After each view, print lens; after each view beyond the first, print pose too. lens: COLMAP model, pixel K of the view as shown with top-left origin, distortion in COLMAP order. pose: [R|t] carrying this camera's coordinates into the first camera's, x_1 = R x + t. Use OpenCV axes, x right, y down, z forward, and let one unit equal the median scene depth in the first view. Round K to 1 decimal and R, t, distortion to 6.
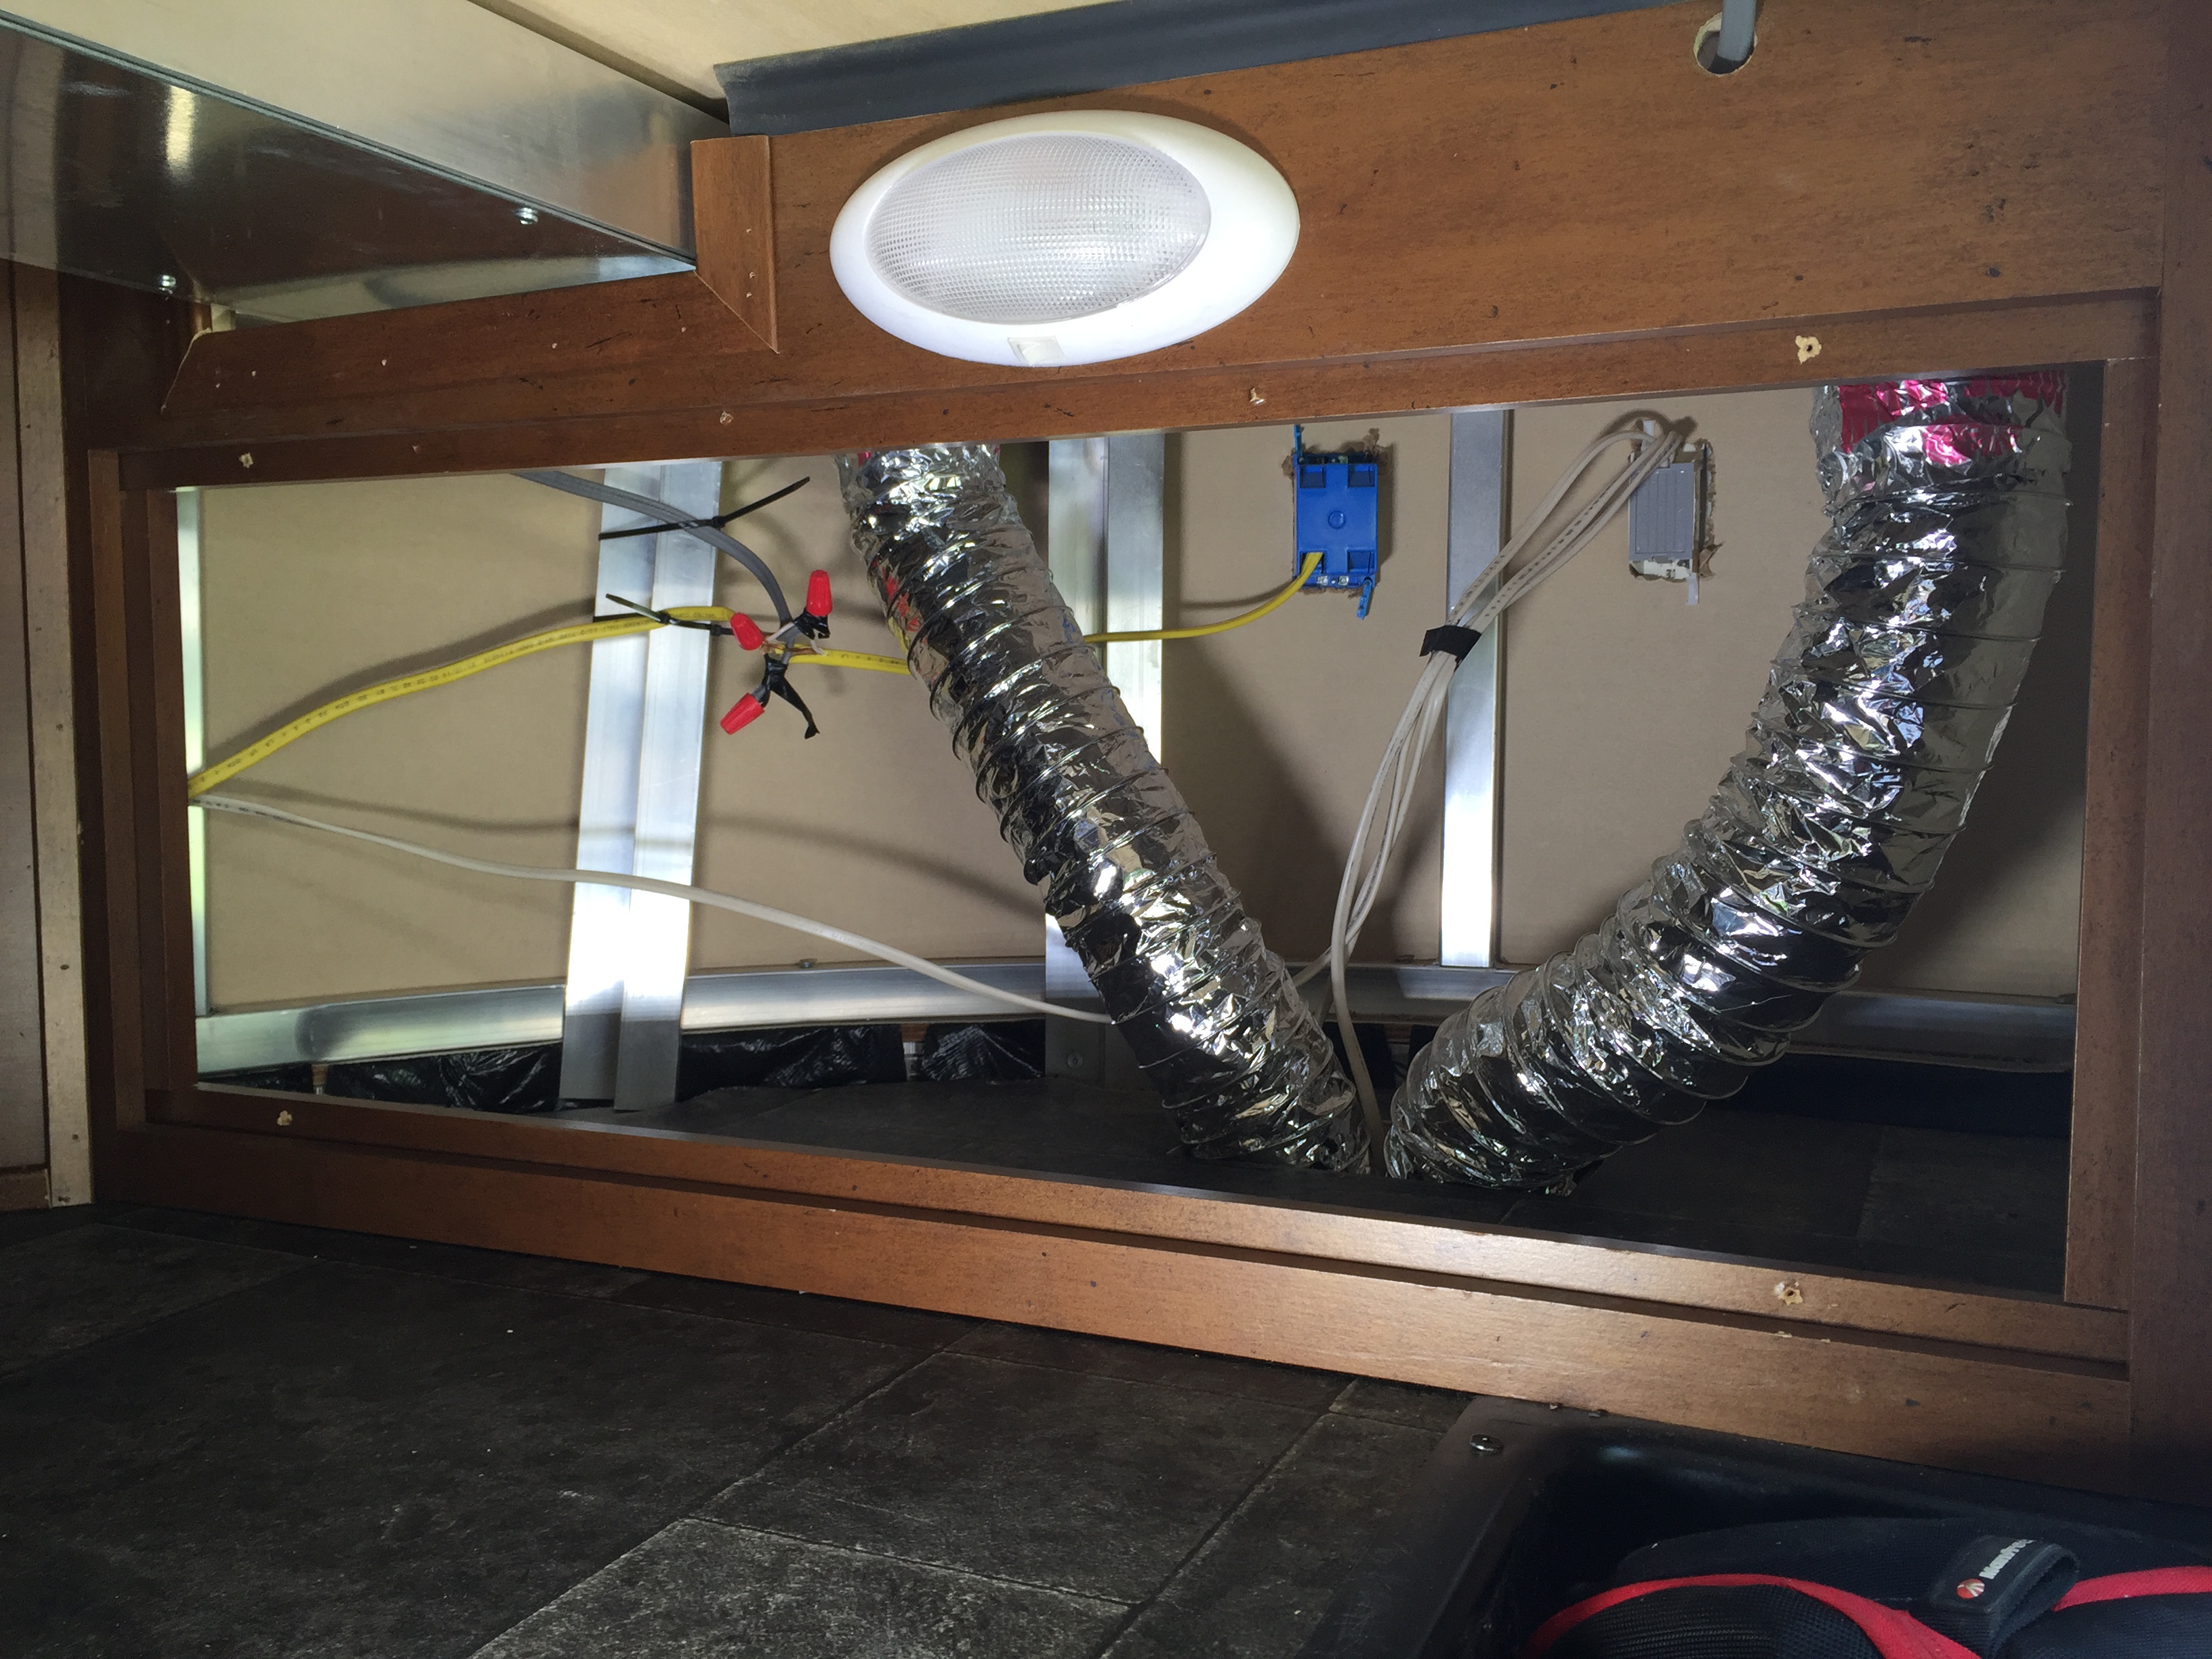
lens RADIAL K [[1897.4, 0, 1101.0], [0, 1897.4, 822.2], [0, 0, 1]] dist [0.074649, -0.089691]
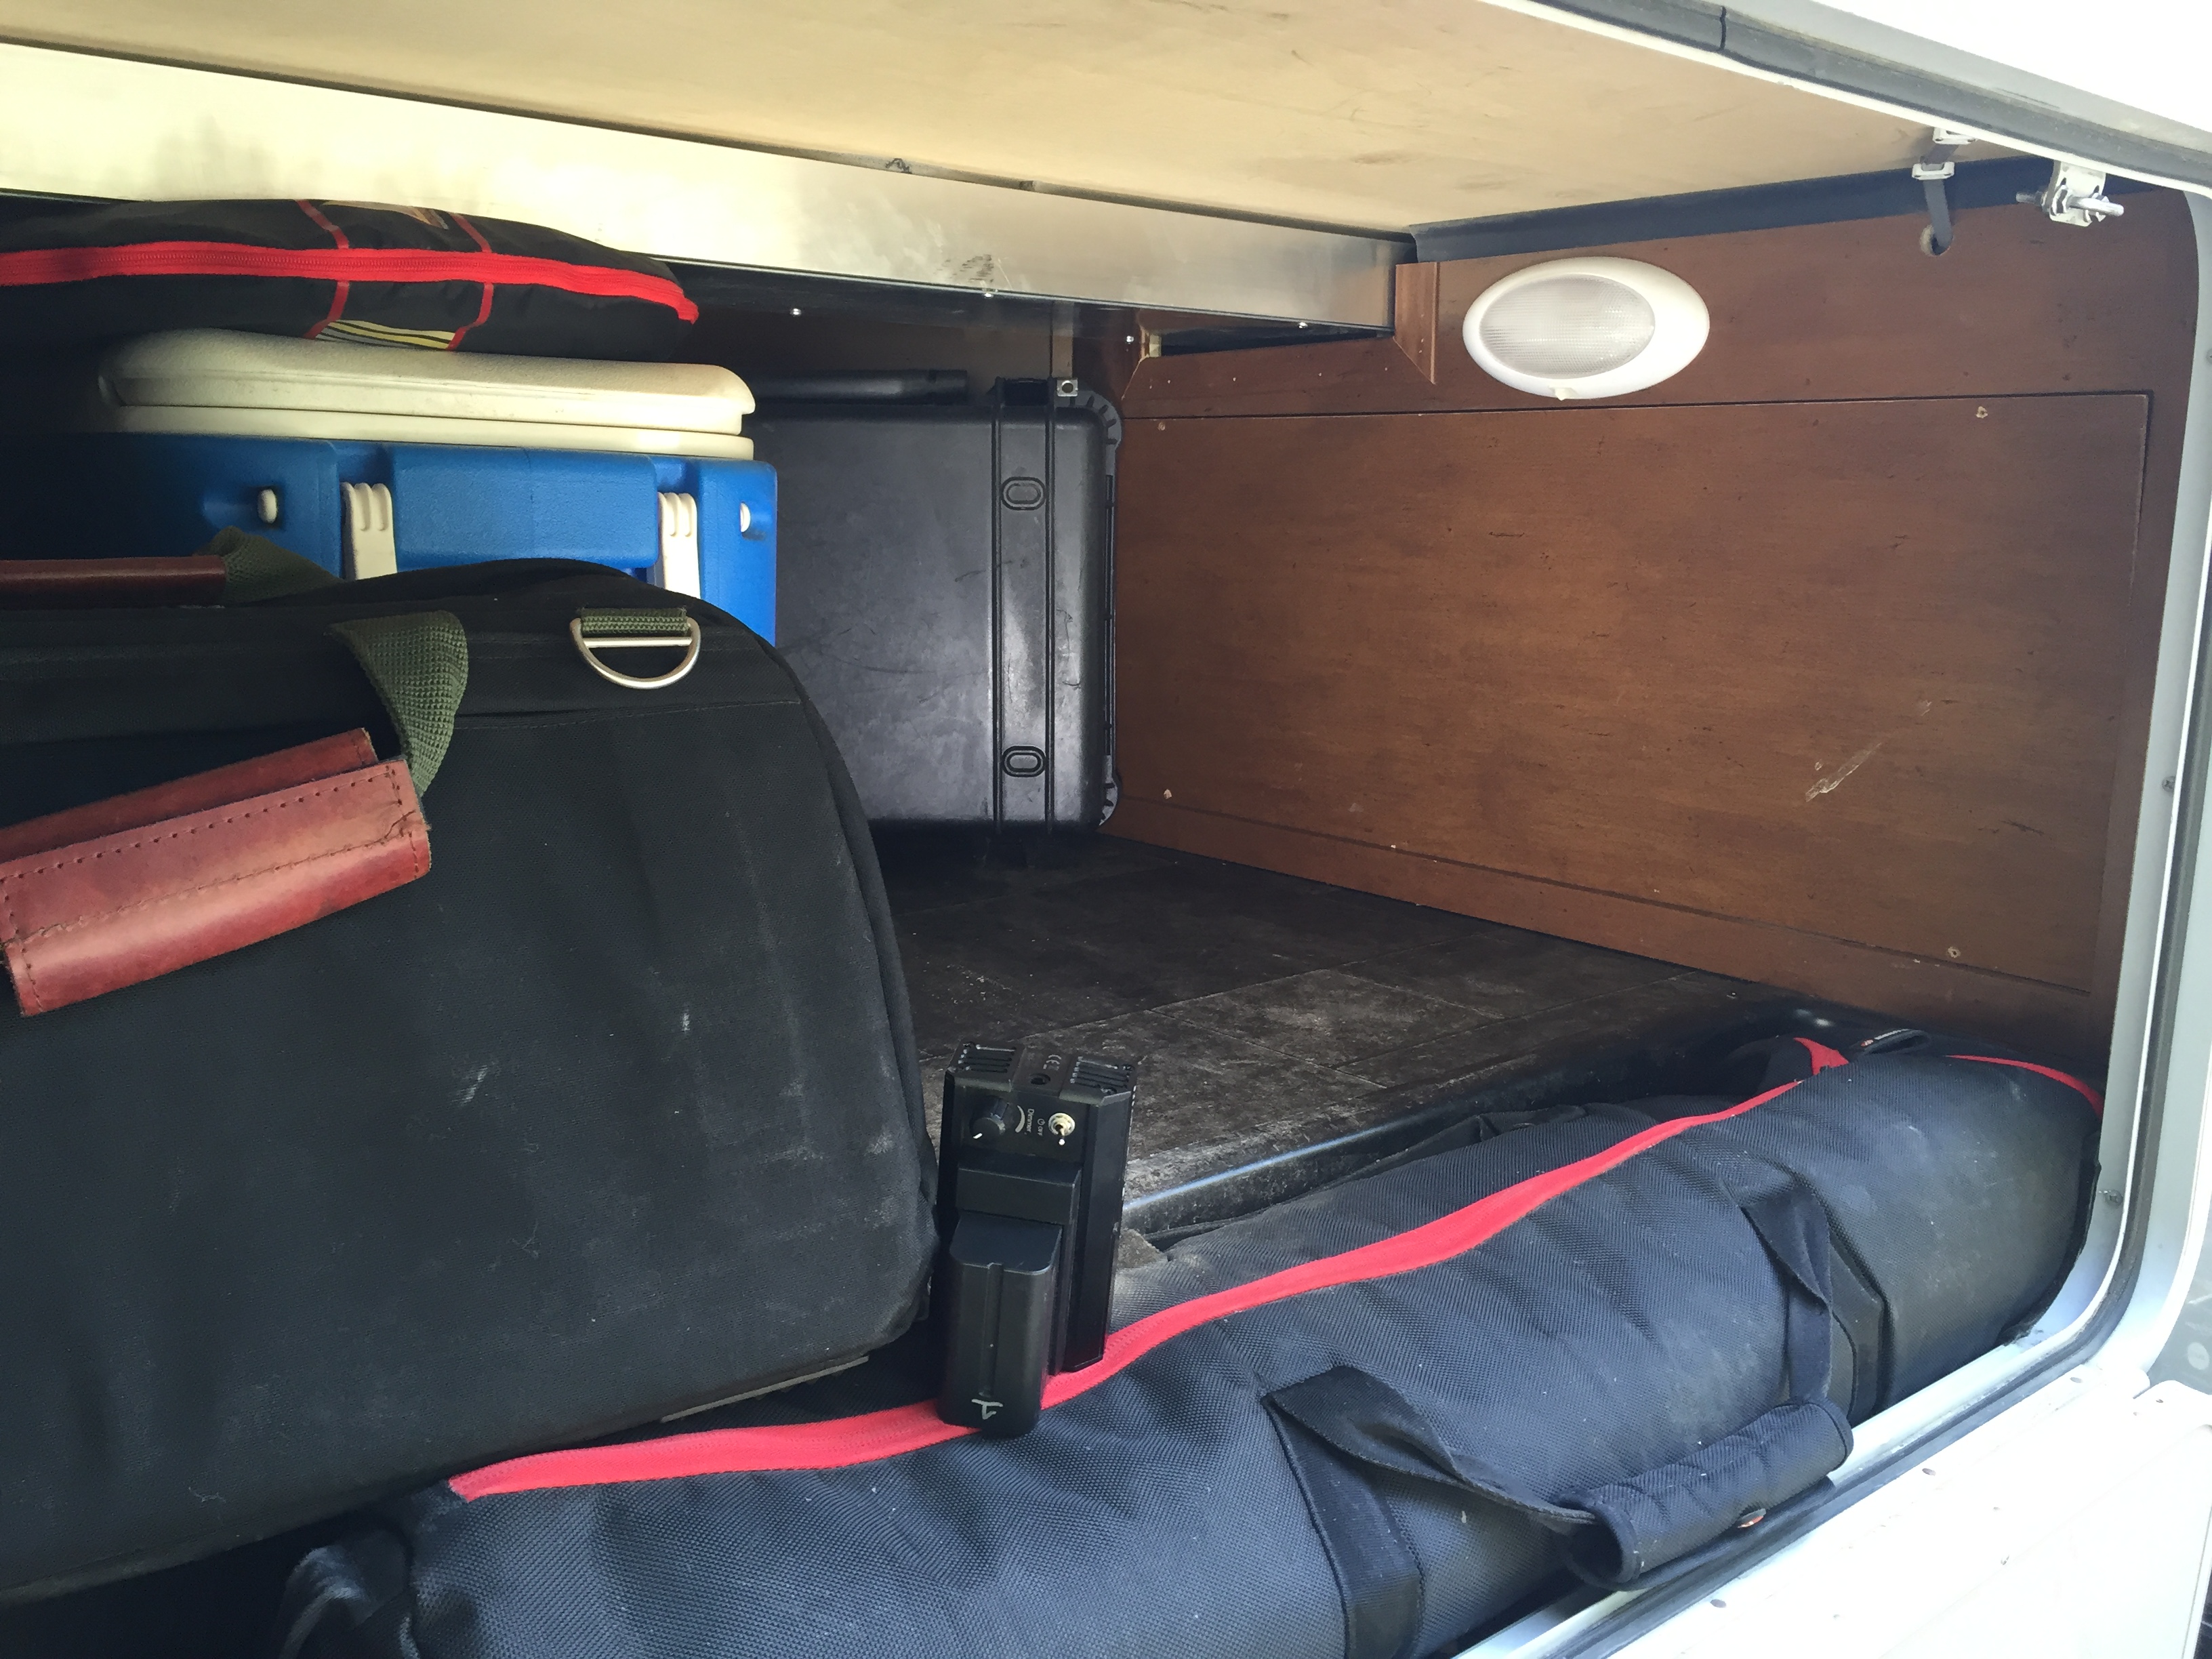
lens RADIAL K [[1897.4, 0, 1107.5], [0, 1897.4, 827.7], [0, 0, 1]] dist [0.074649, -0.089691]
pose [[0.906323, 0.094497, -0.411886, 0.374088], [-0.046803, 0.991127, 0.124403, -0.044578], [0.419987, -0.093472, 0.902704, -0.894128]]
